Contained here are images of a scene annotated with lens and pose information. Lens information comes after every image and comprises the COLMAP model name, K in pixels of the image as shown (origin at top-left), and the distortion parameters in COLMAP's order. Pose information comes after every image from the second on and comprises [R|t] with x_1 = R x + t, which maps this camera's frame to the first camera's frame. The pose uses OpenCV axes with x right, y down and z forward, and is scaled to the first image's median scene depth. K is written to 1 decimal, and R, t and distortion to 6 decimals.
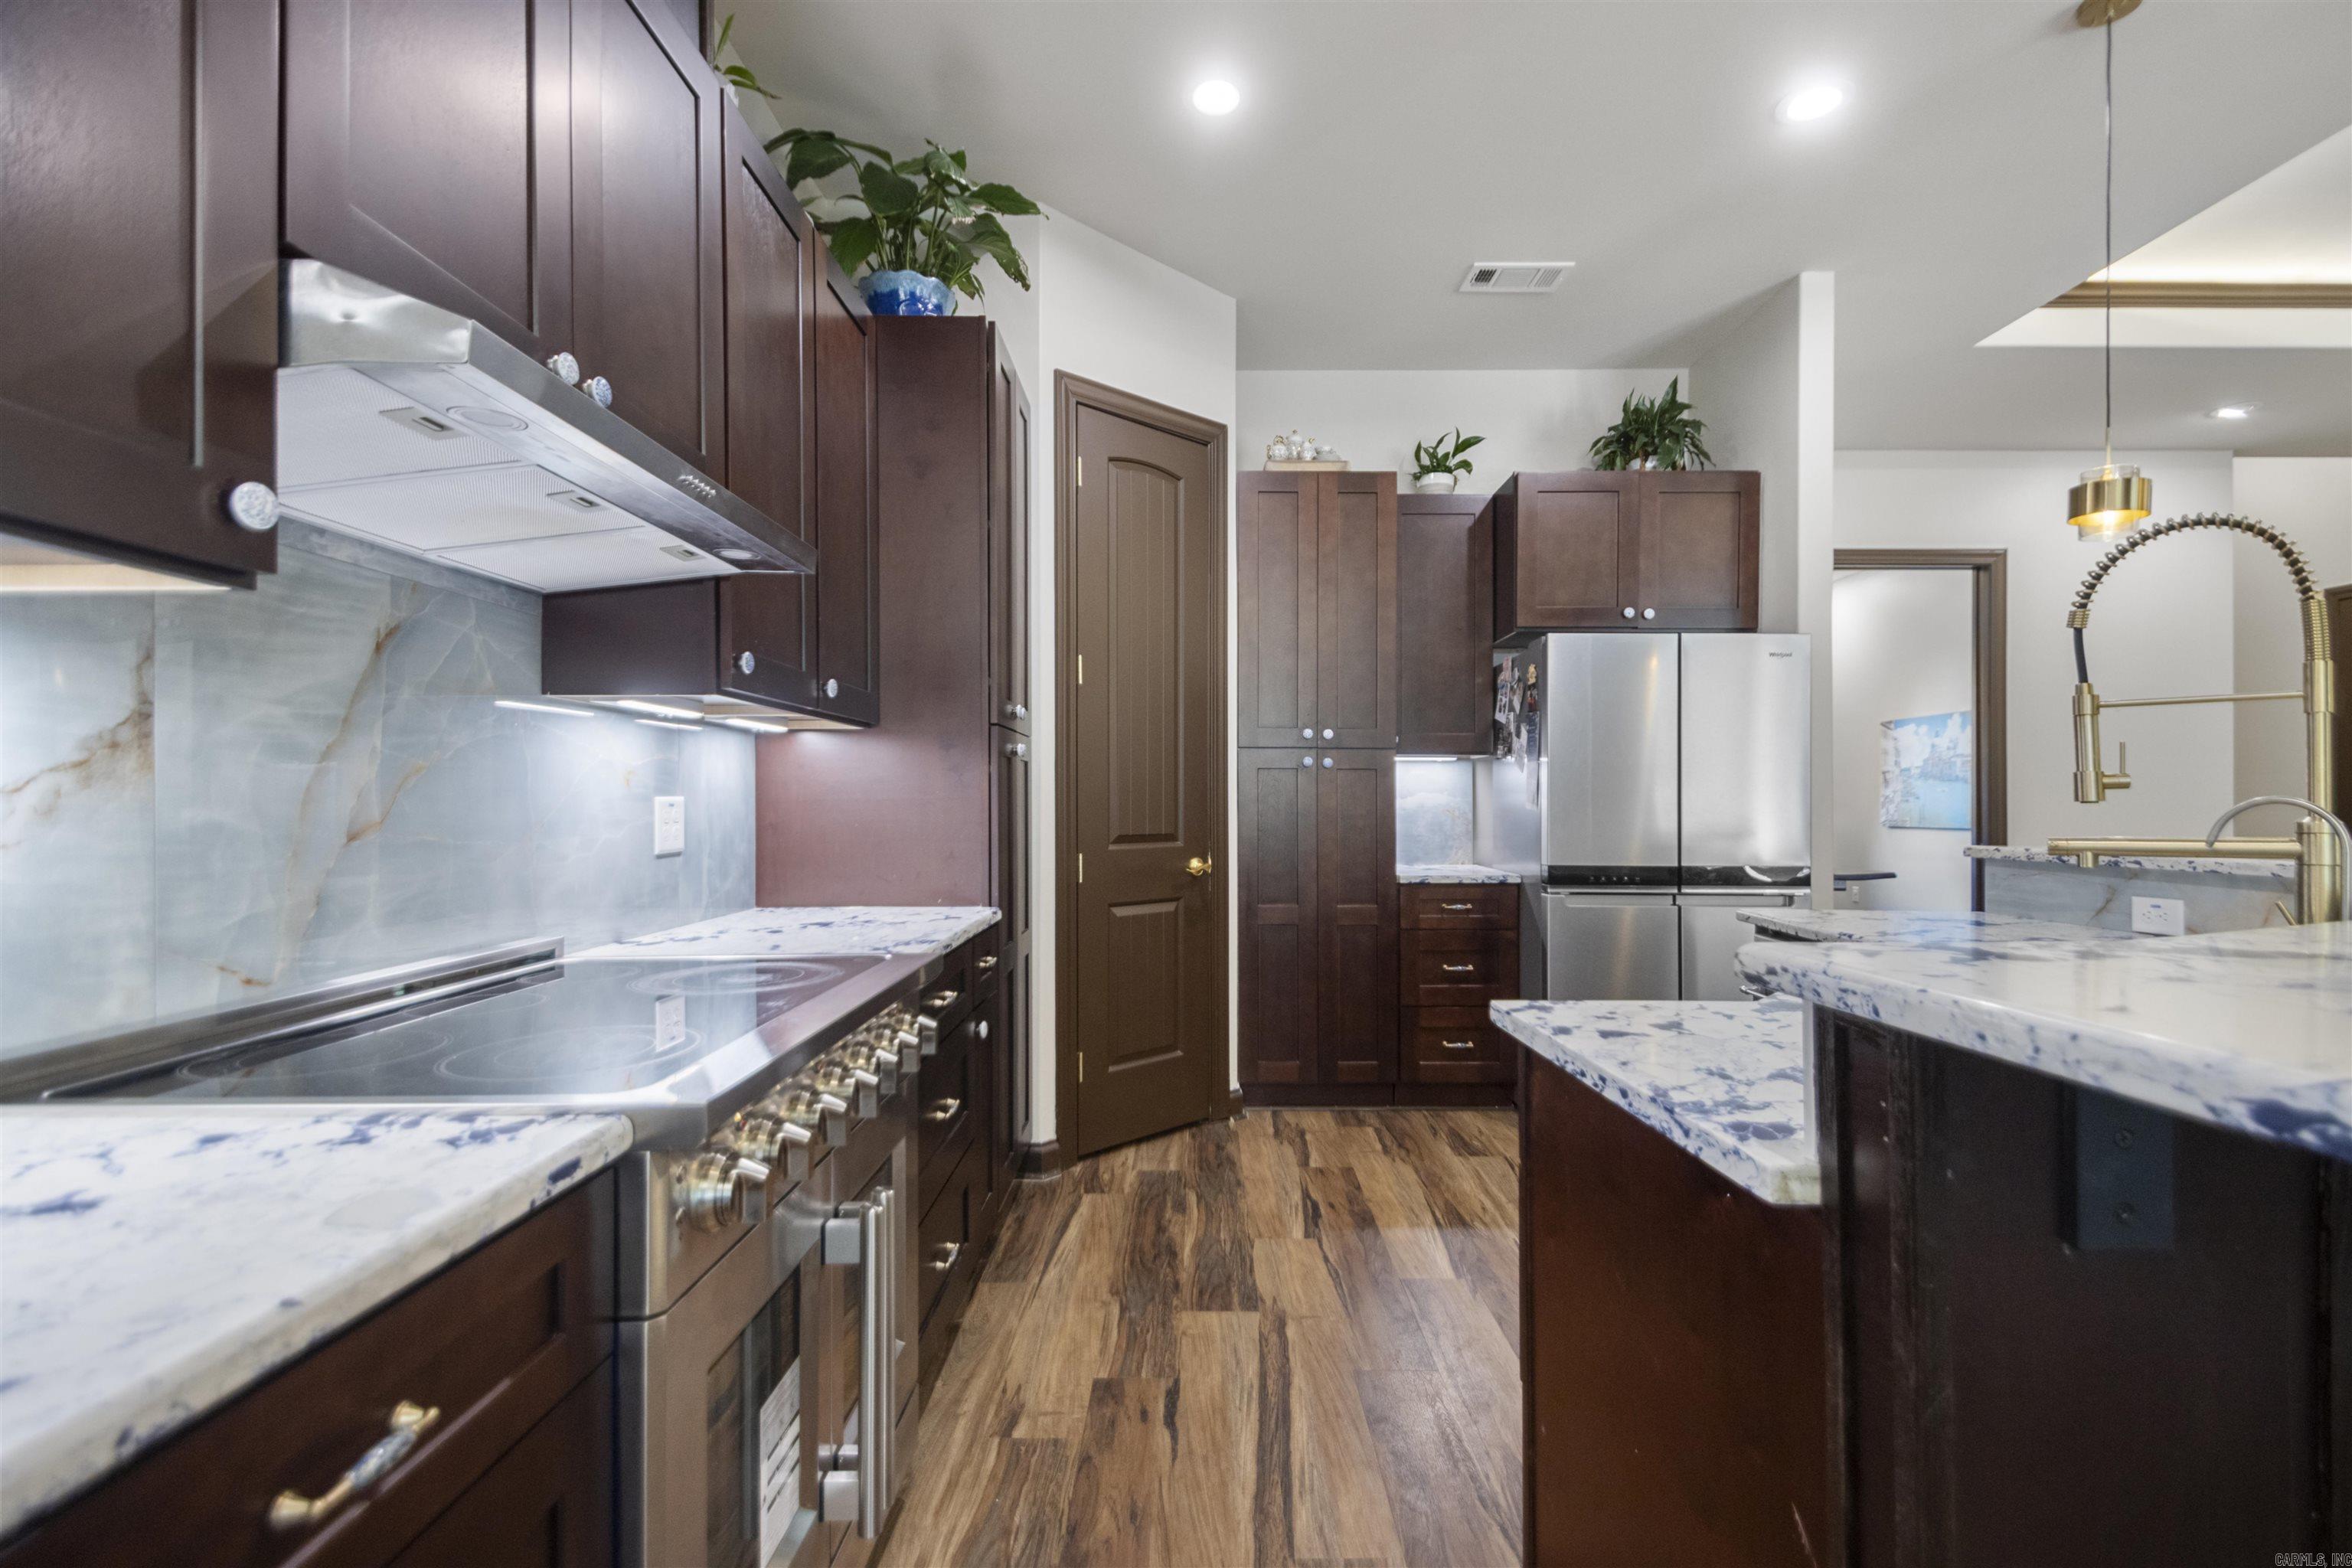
lens RADIAL K [[1079.4, 0, 1197.5], [0, 1079.4, 793.2], [0, 0, 1]] dist [0.037923, -0.016601]
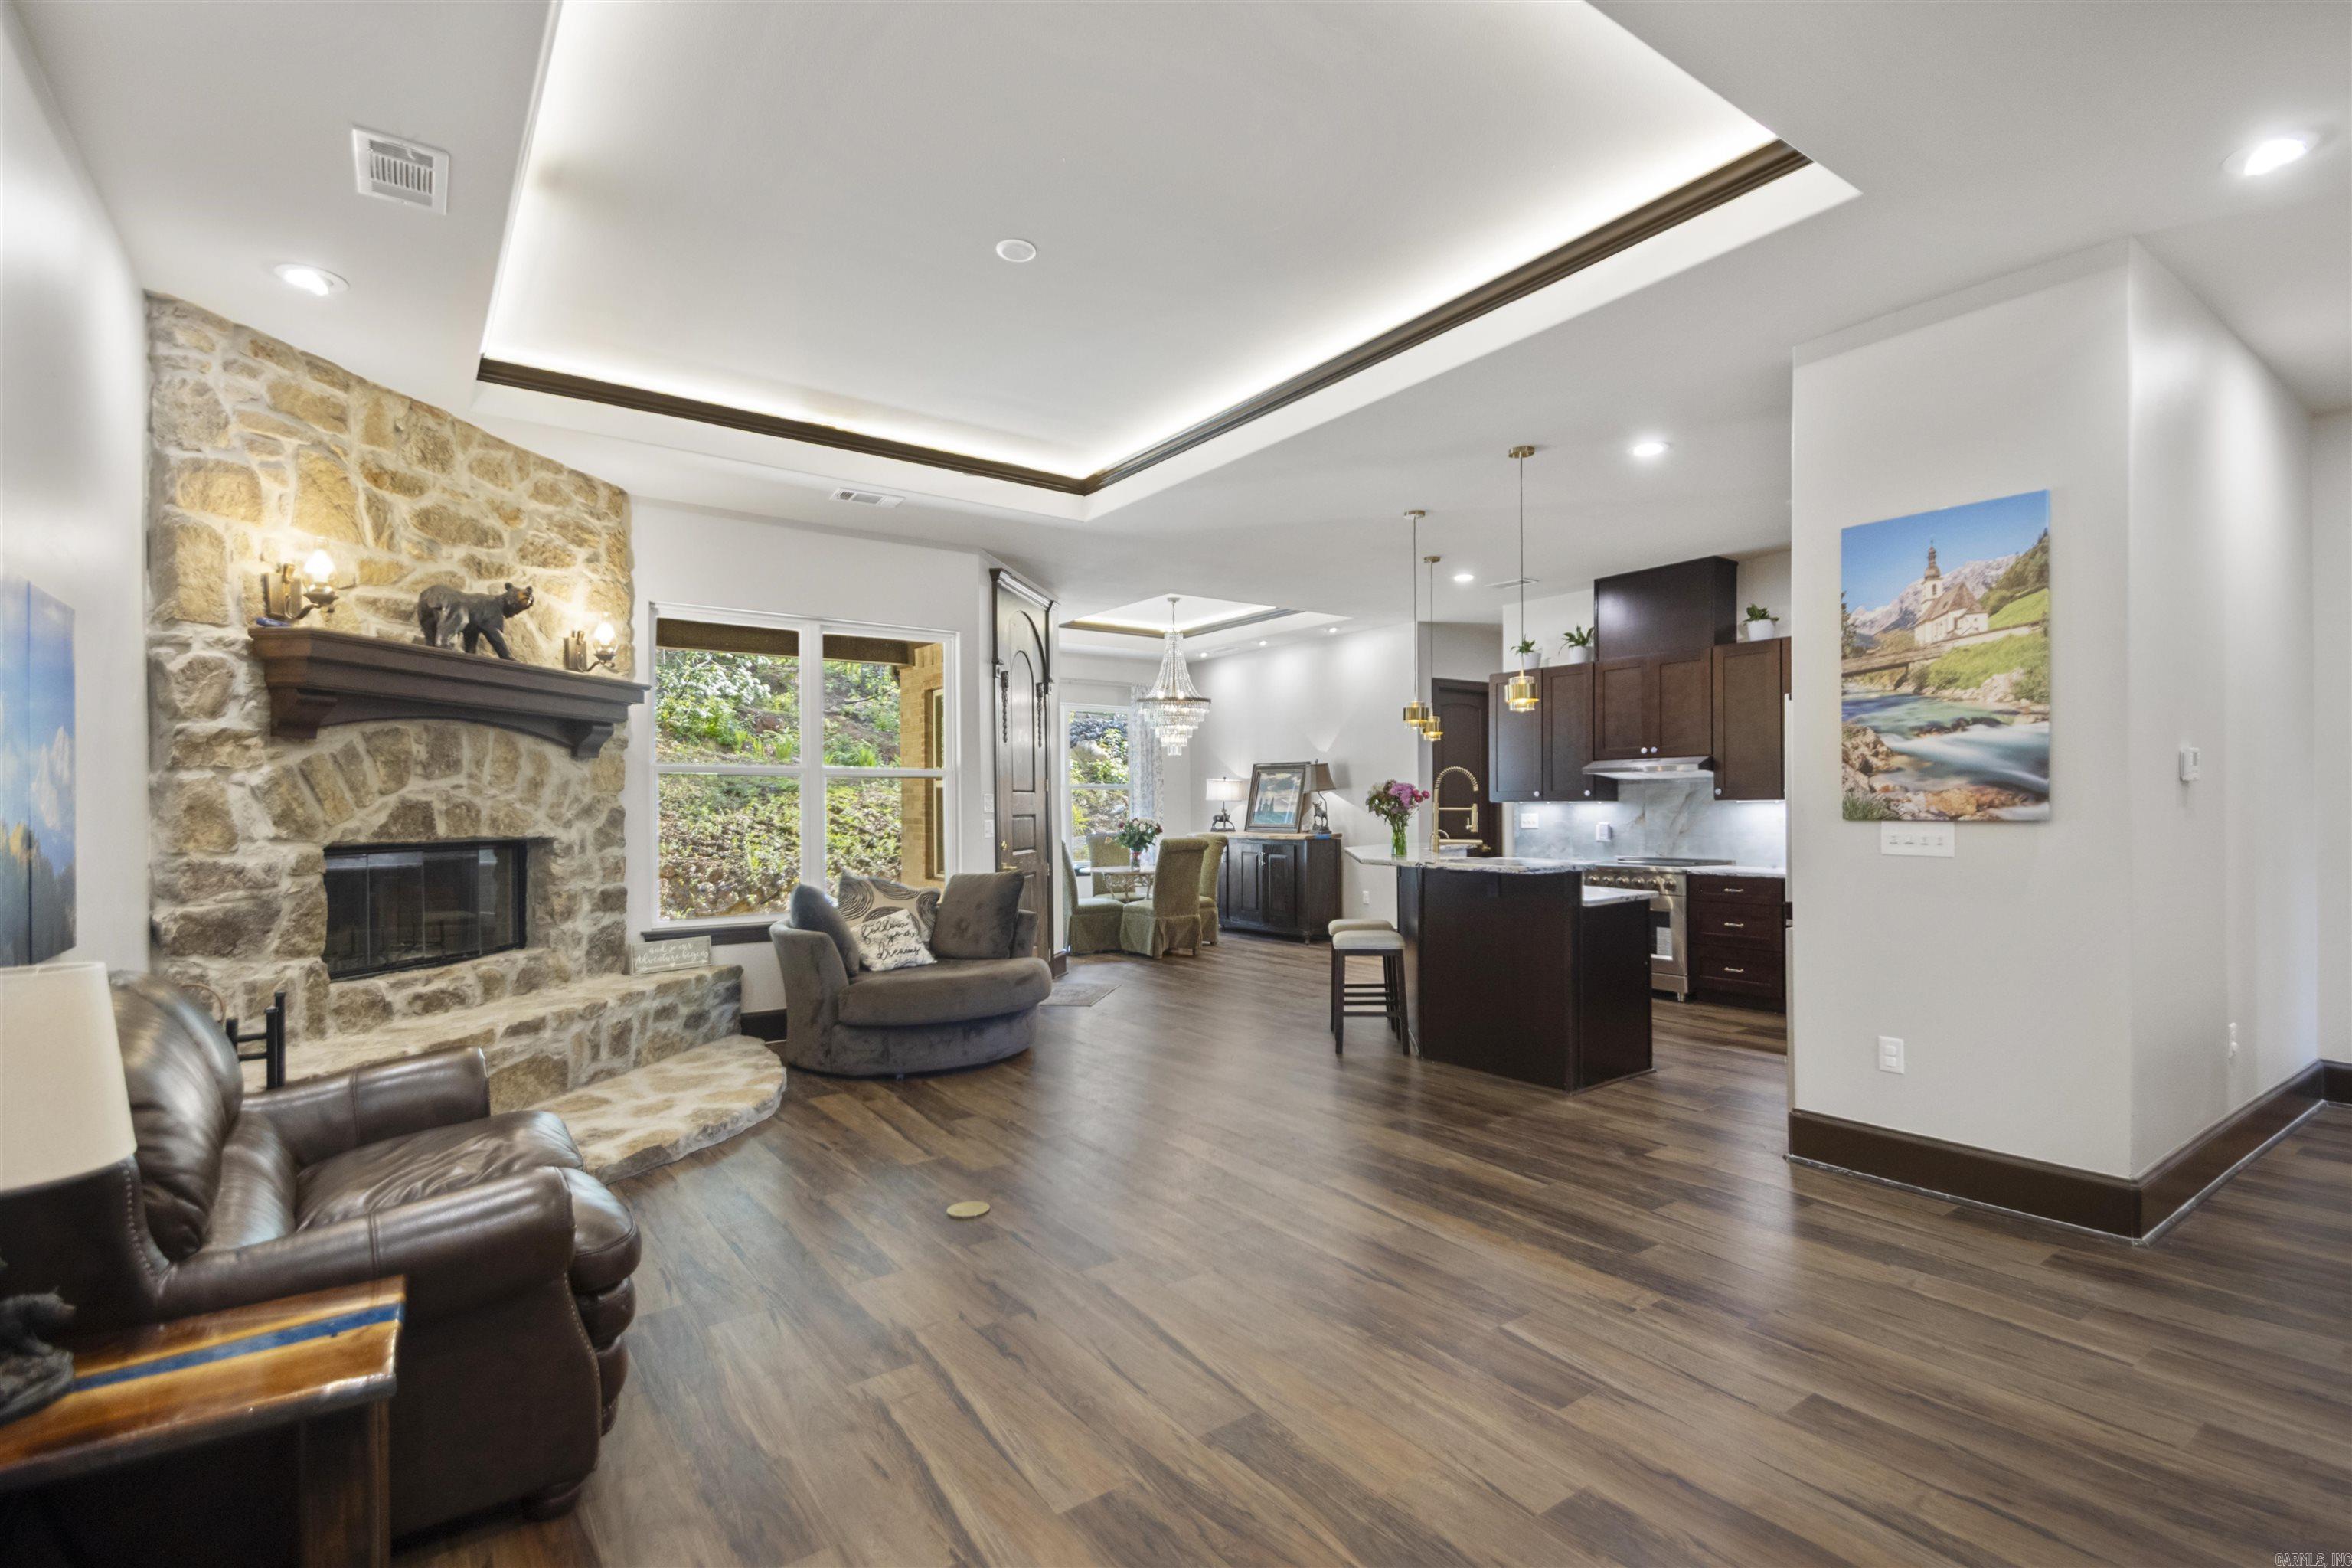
lens RADIAL K [[1117.9, 0, 1193.9], [0, 1117.9, 819.4], [0, 0, 1]] dist [0.087226, -0.048011]
pose [[-0.803575, 0.009802, -0.595123, 2.152400], [0.007991, 0.999952, 0.005680, -0.036727], [0.595150, -0.000191, -0.803614, 1.943501]]
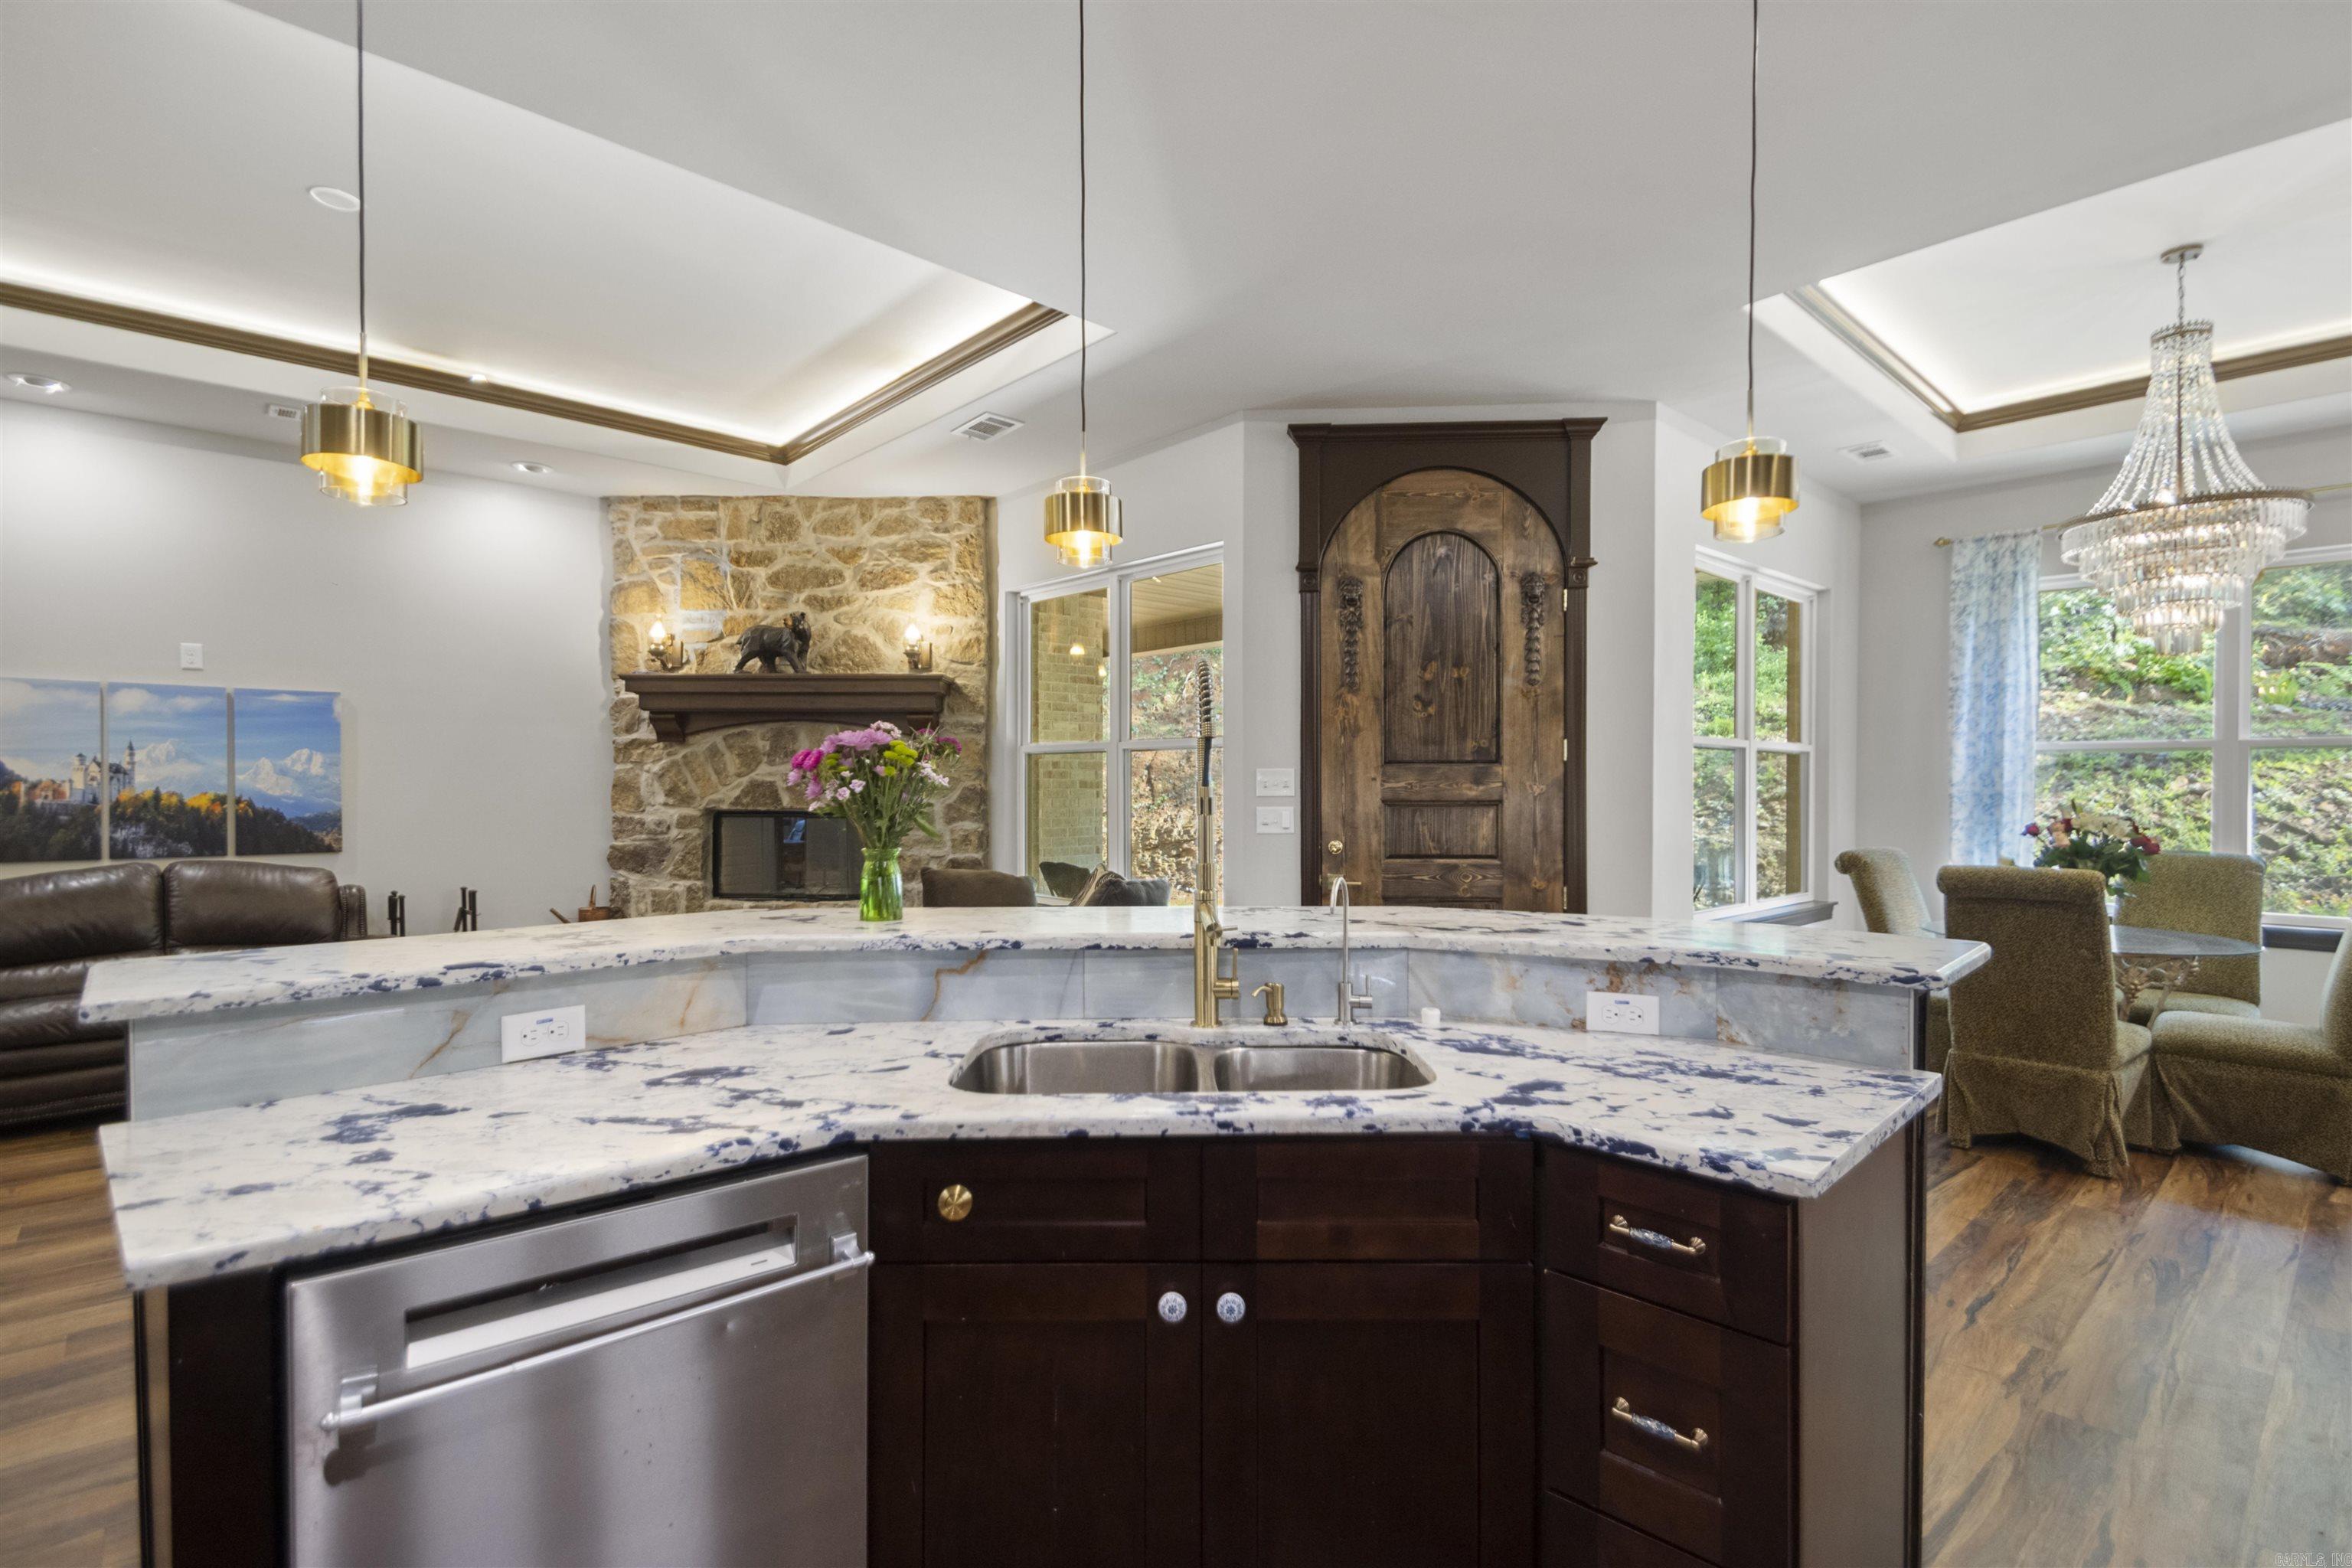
lens RADIAL K [[1087.0, 0, 1198.1], [0, 1087.0, 817.6], [0, 0, 1]] dist [0.036957, -0.016593]
pose [[-0.681344, -0.023220, 0.731595, -0.015245], [-0.006369, 0.999647, 0.025795, -0.050432], [-0.731936, 0.012916, -0.681251, 0.895915]]
